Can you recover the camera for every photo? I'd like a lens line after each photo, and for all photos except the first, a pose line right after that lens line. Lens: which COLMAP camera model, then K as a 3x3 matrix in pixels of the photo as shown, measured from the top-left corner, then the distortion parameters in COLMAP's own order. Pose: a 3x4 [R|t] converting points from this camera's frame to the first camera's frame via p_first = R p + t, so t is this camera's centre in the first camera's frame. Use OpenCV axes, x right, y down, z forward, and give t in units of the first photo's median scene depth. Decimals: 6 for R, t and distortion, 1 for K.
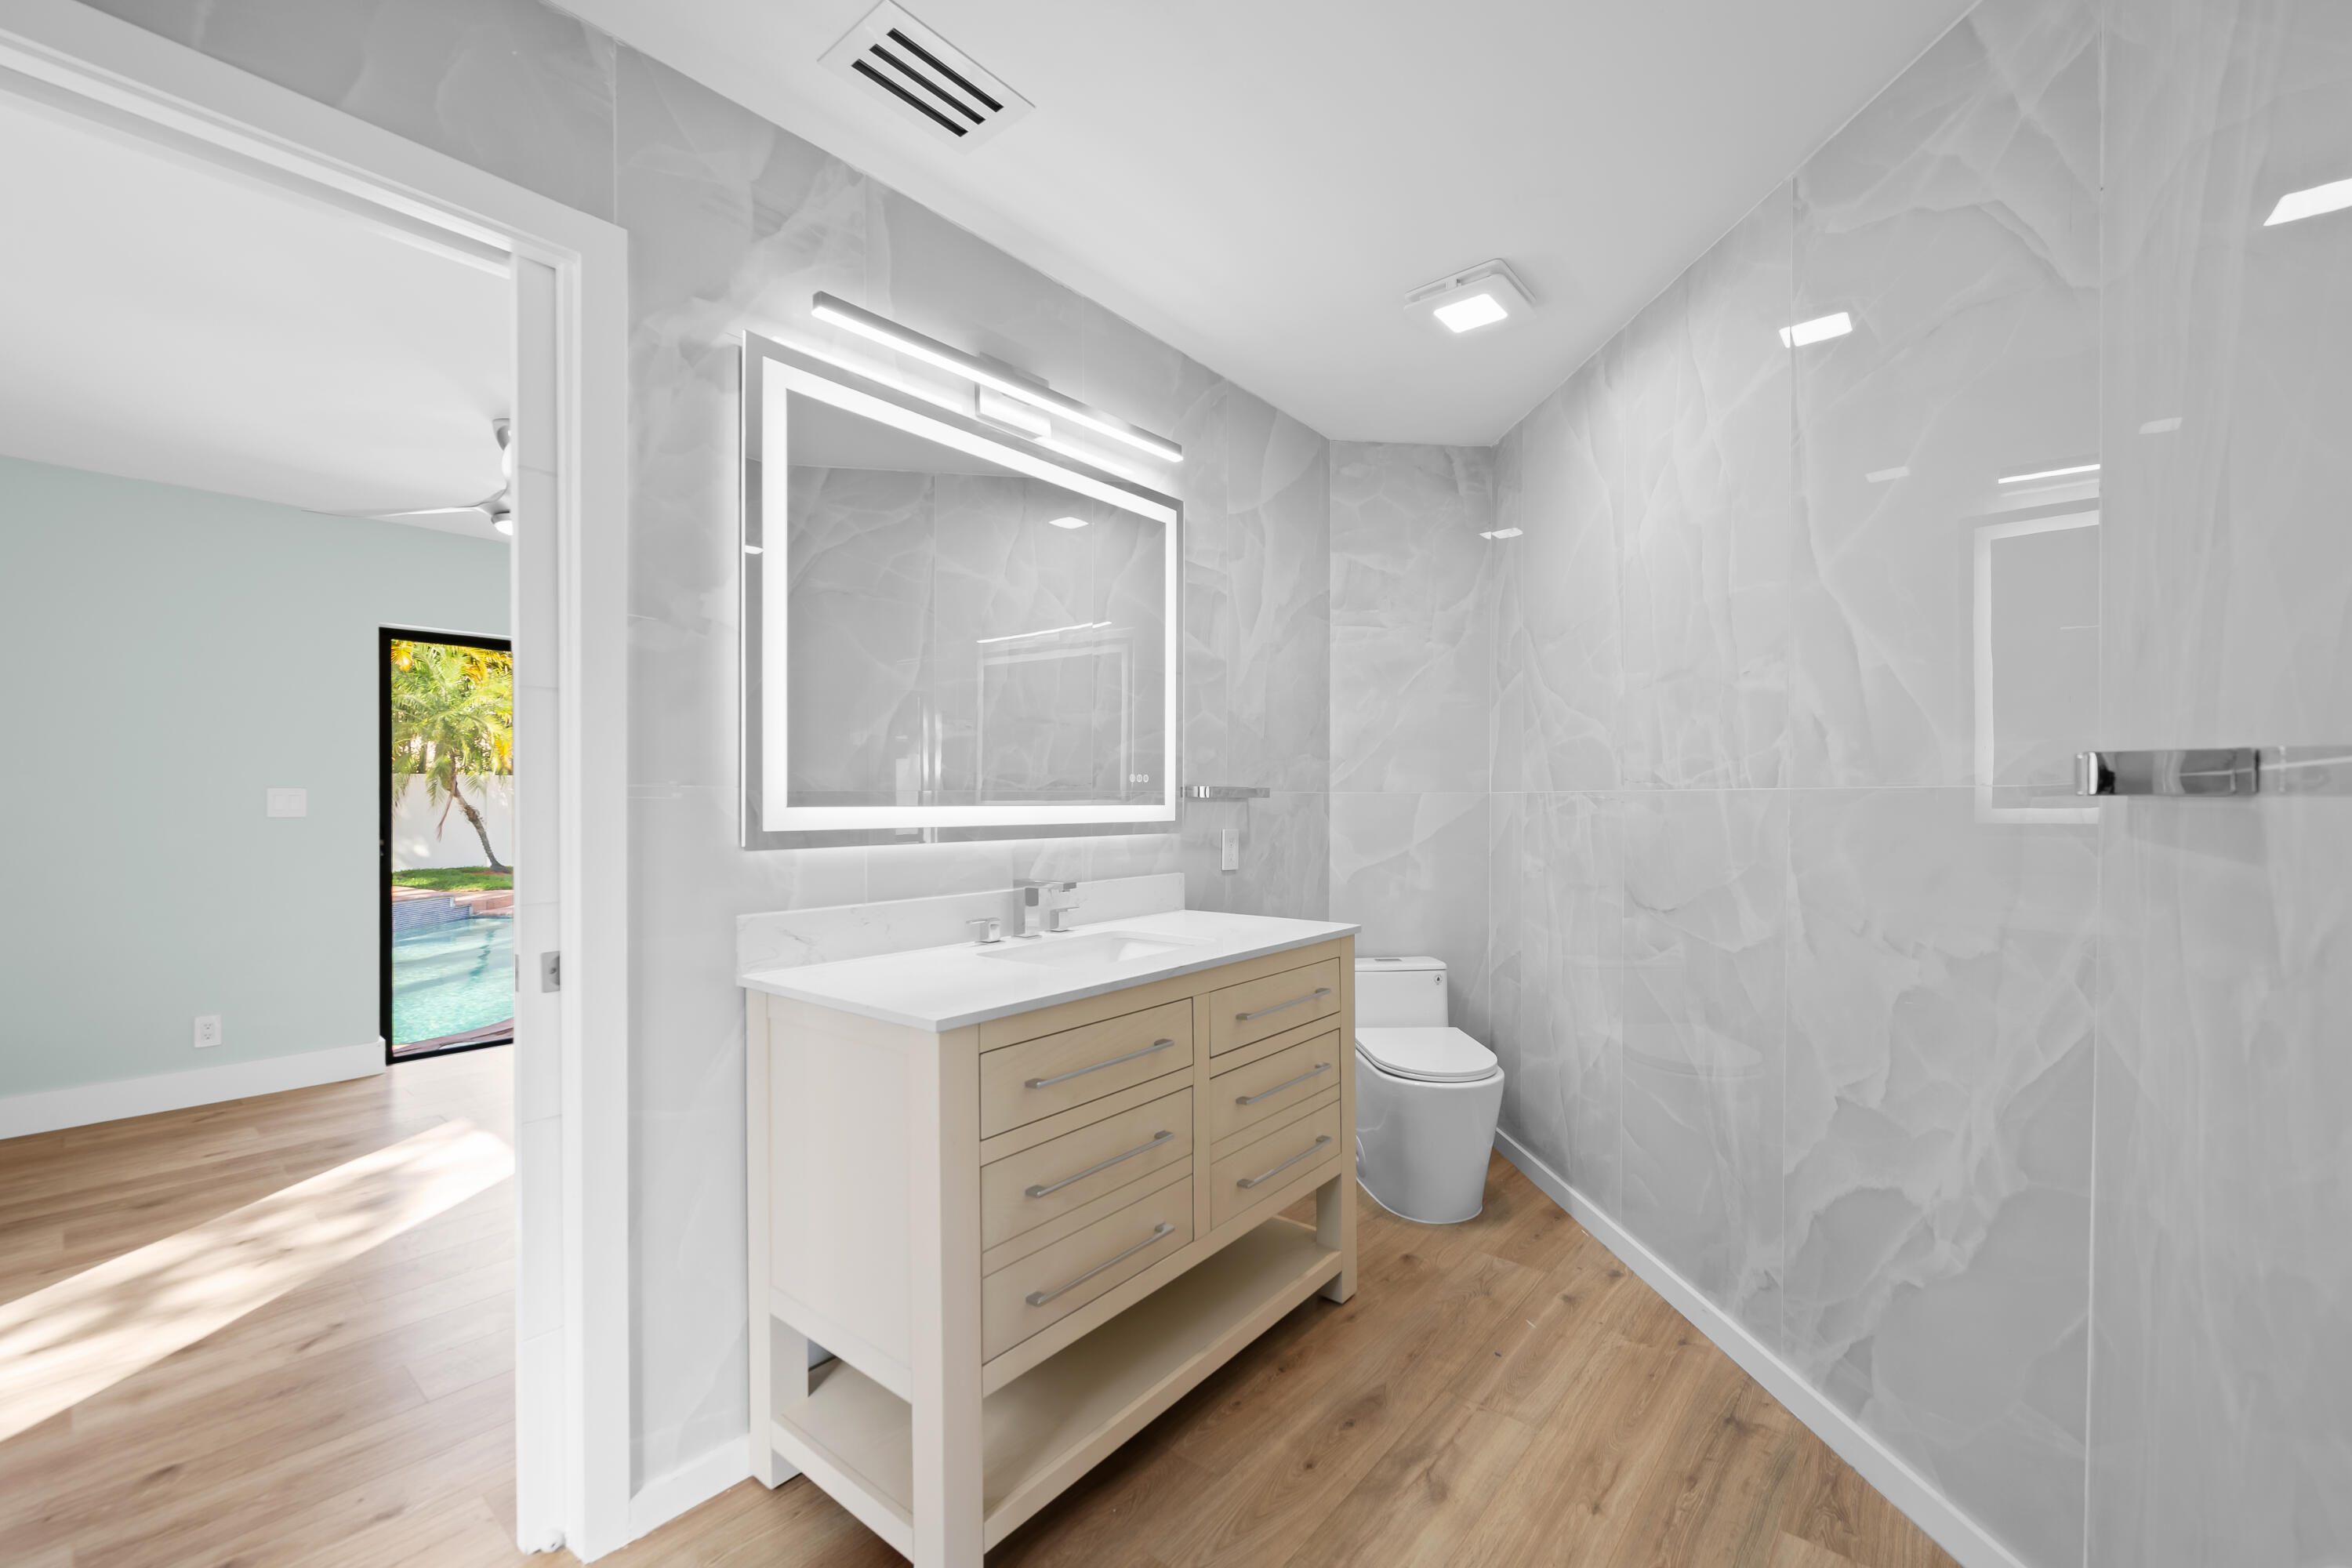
lens RADIAL K [[939.2, 0, 1171.2], [0, 939.2, 788.9], [0, 0, 1]] dist [0.003641, -0.000481]
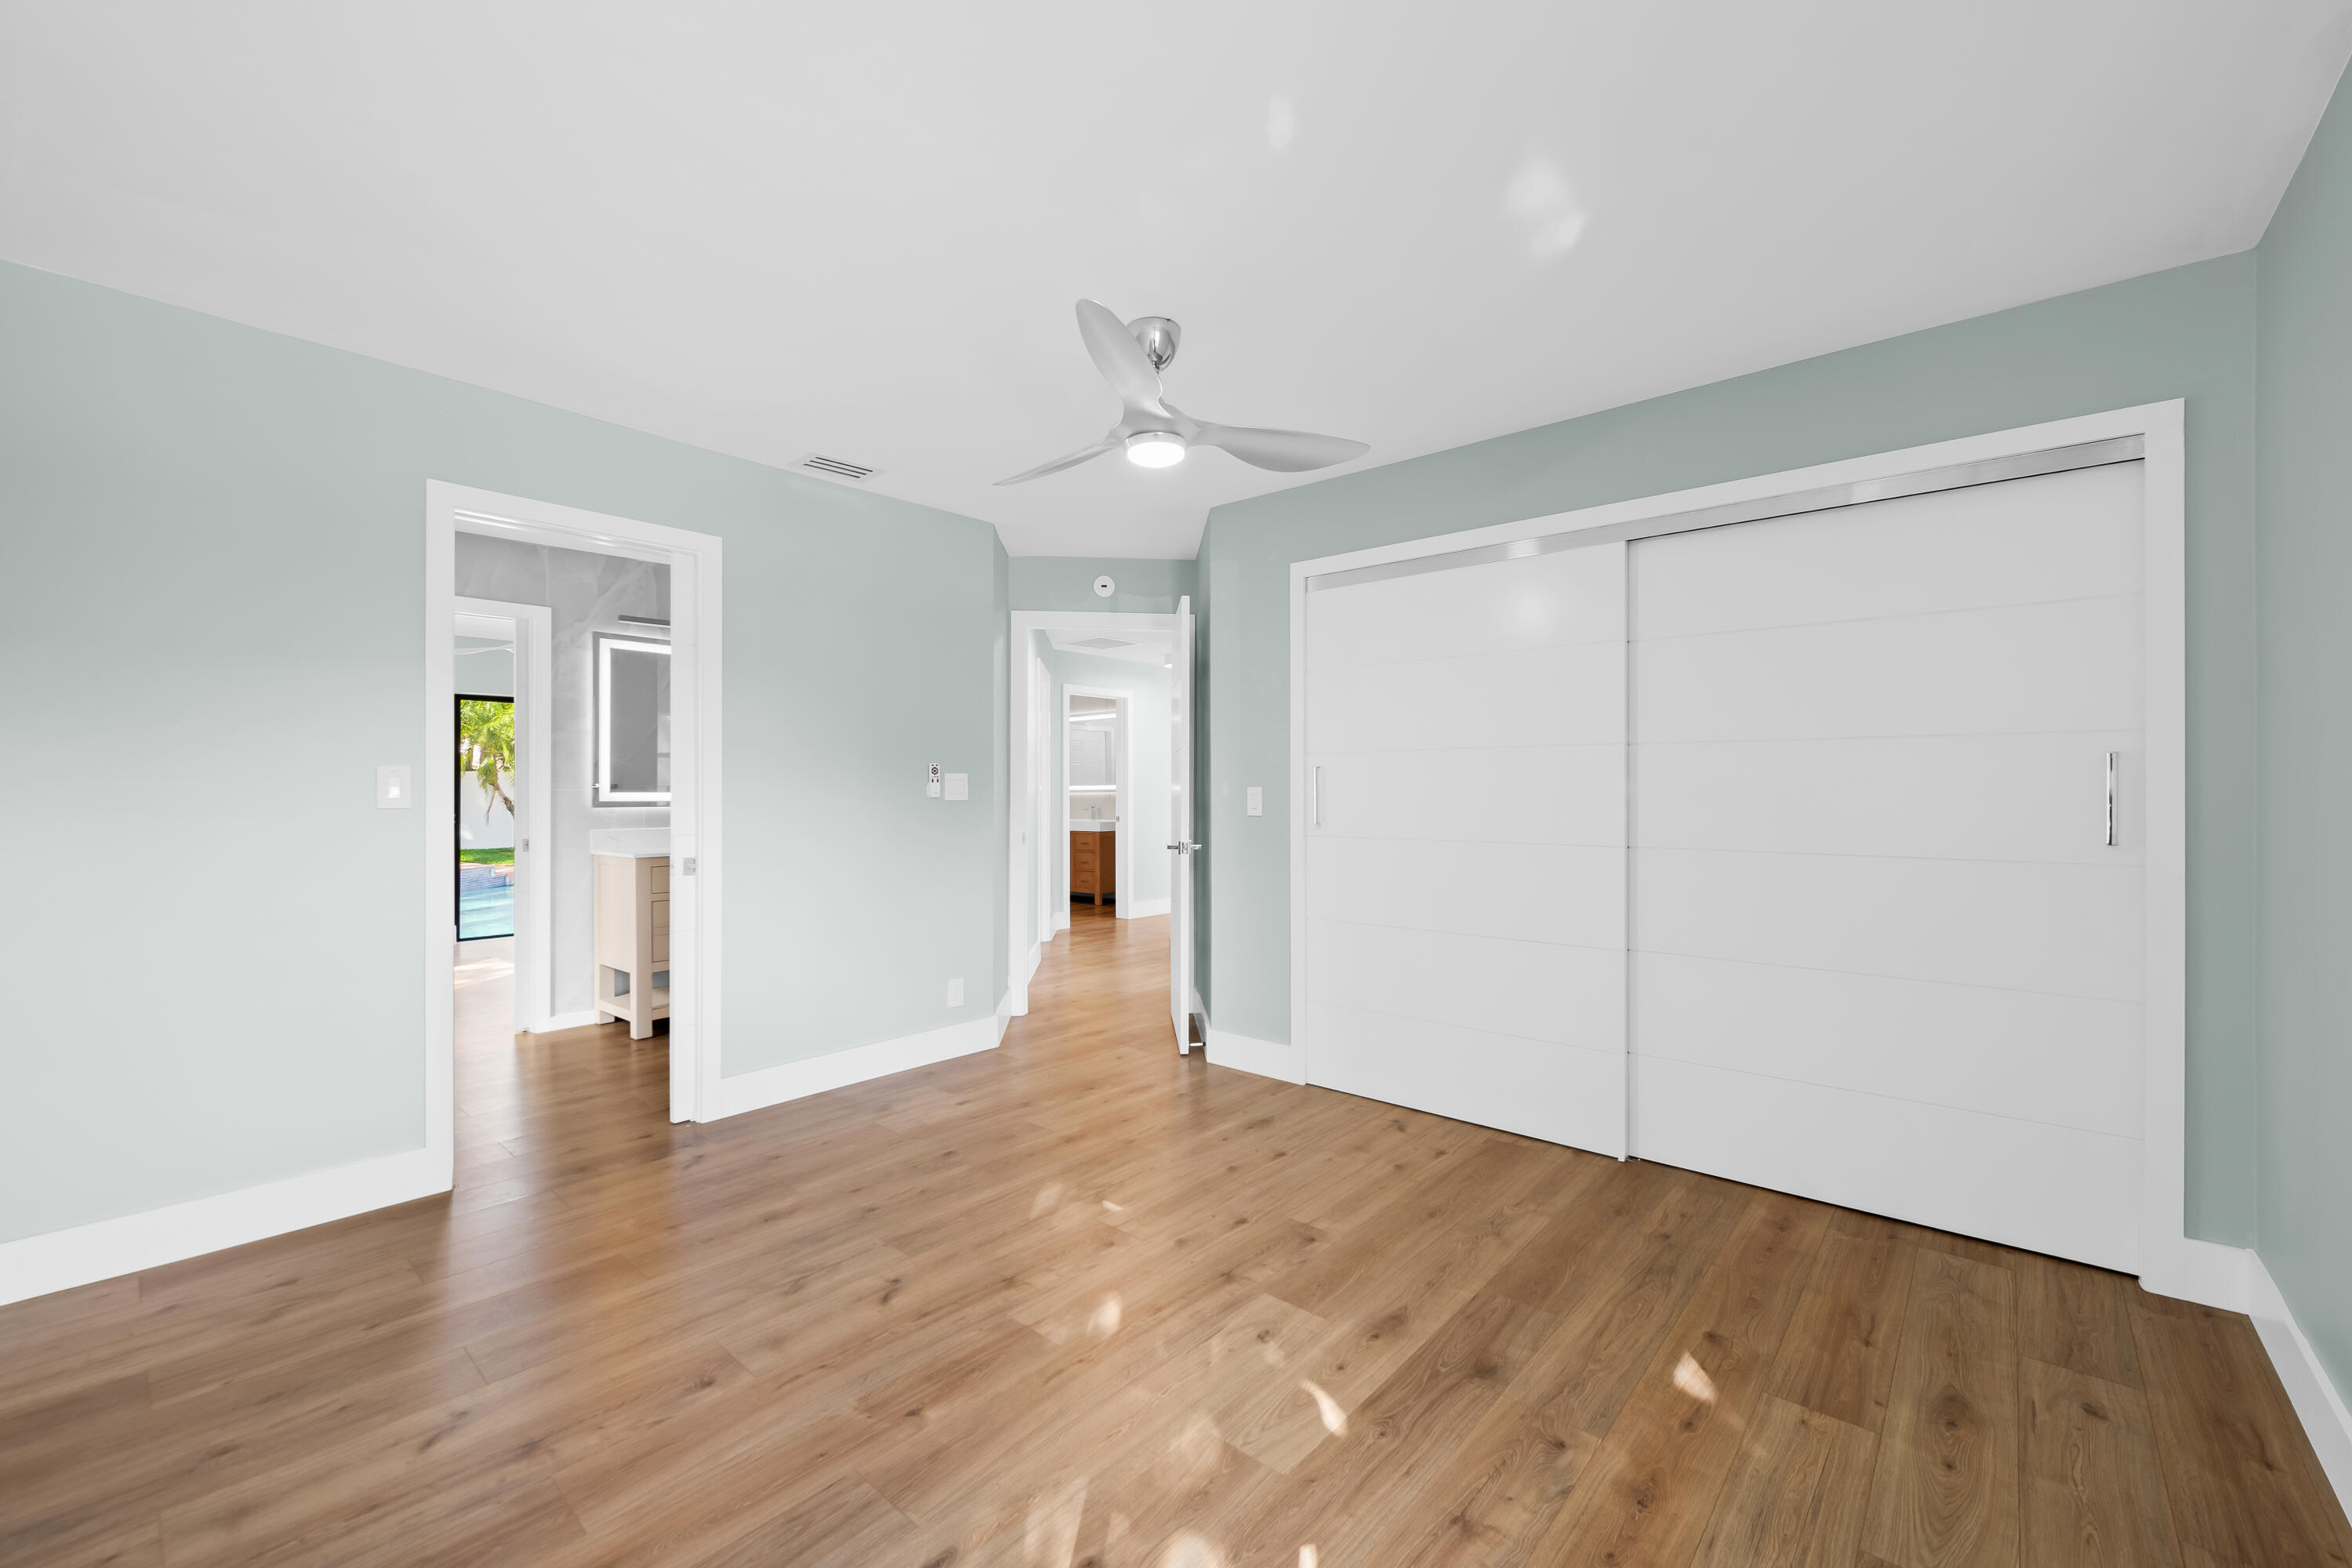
lens RADIAL K [[939.2, 0, 1175.6], [0, 939.2, 782.2], [0, 0, 1]] dist [0.003641, -0.000481]
pose [[0.999671, 0.003913, -0.025331, 0.554261], [-0.004018, 0.999984, -0.004097, -0.002966], [0.025315, 0.004198, 0.999671, -0.726090]]
